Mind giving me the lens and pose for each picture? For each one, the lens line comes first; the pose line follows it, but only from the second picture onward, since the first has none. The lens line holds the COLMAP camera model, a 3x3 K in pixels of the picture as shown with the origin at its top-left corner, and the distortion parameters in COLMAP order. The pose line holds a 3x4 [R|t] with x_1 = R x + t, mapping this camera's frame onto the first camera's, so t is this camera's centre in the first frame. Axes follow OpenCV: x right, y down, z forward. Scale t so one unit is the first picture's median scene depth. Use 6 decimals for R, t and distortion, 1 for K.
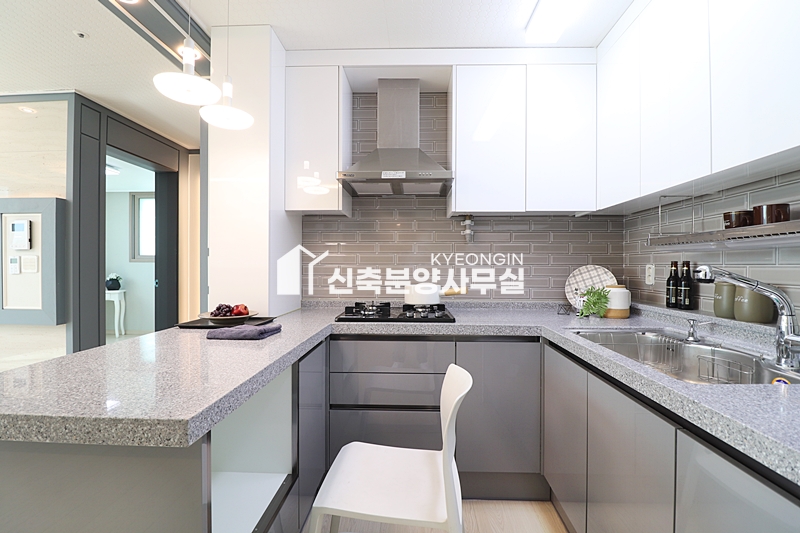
lens RADIAL K [[371.0, 0, 402.9], [0, 371.0, 264.6], [0, 0, 1]] dist [-0.015358, -0.000555]
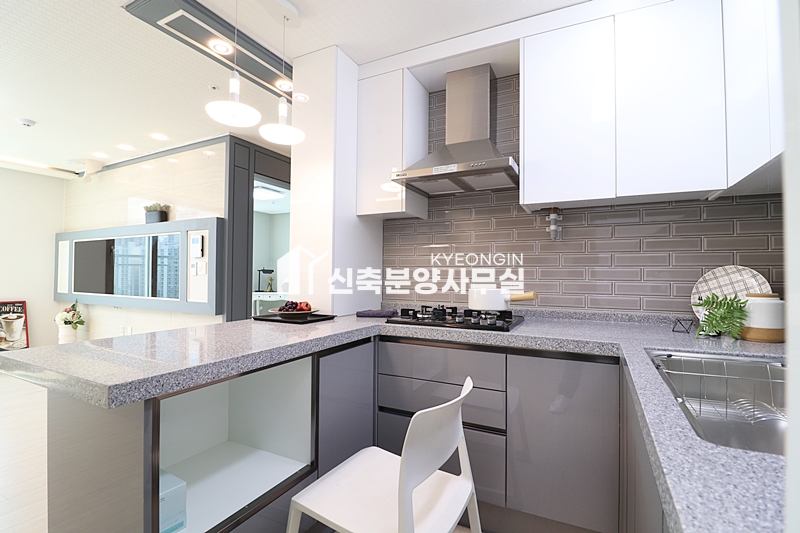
lens RADIAL K [[371.0, 0, 402.9], [0, 371.0, 264.6], [0, 0, 1]] dist [-0.015358, -0.000555]
pose [[0.910357, -0.007471, -0.413757, 0.230395], [-0.002572, 0.999716, -0.023709, 0.018111], [0.413816, 0.022648, 0.910079, 0.094825]]
